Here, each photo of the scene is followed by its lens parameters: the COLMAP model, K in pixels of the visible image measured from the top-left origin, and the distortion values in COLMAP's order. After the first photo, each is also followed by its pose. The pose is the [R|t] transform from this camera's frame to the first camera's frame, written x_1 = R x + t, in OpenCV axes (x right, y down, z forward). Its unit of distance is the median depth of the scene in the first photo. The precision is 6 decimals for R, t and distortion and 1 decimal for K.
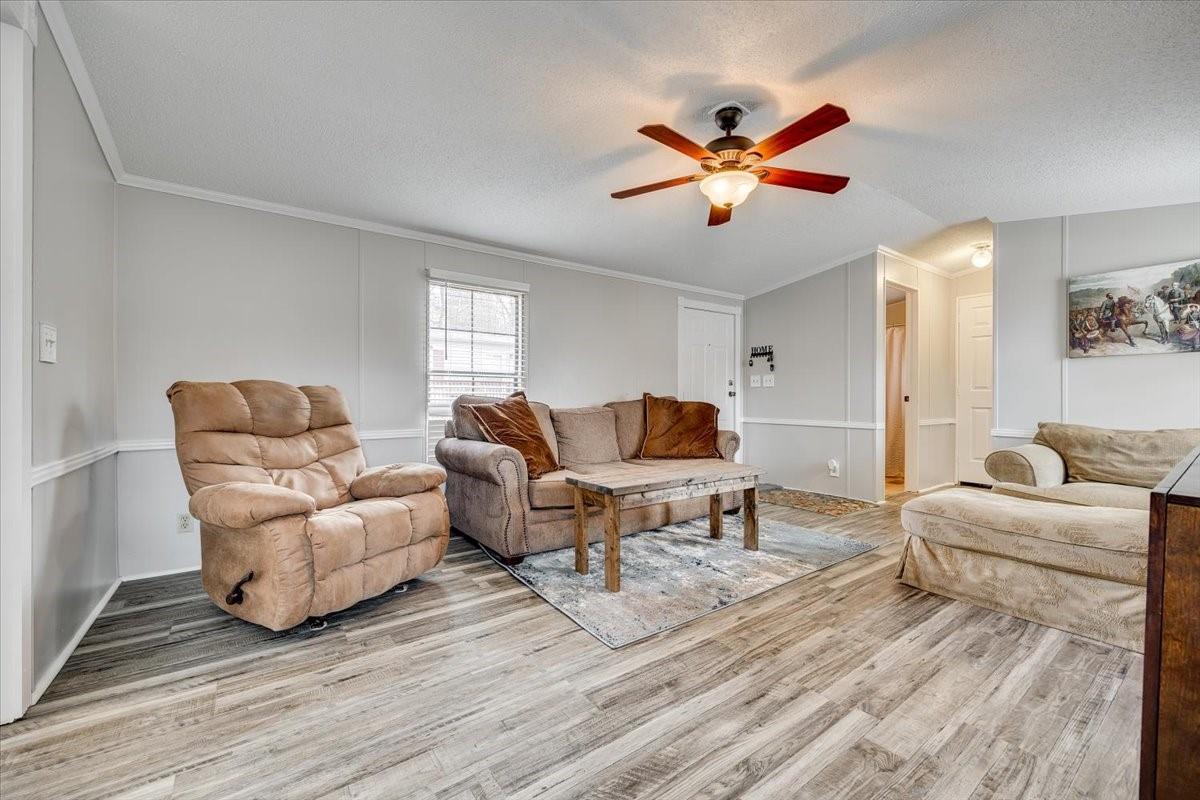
lens RADIAL K [[486.4, 0, 598.9], [0, 486.4, 399.5], [0, 0, 1]] dist [-0.004252, 0.000012]
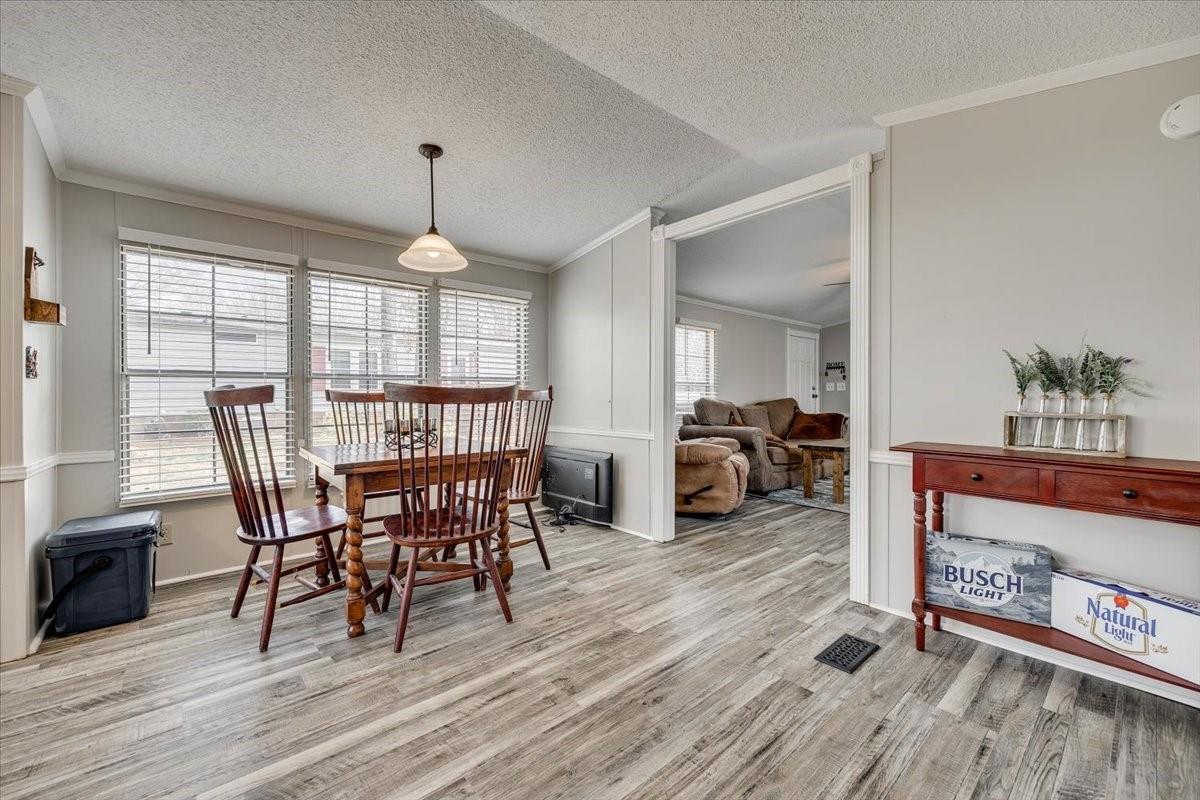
lens RADIAL K [[486.4, 0, 602.6], [0, 486.4, 396.5], [0, 0, 1]] dist [-0.004252, 0.000012]
pose [[0.996187, -0.006511, 0.087005, -0.906041], [0.007623, 0.999893, -0.012458, 0.004687], [-0.086915, 0.013074, 0.996130, -0.670445]]
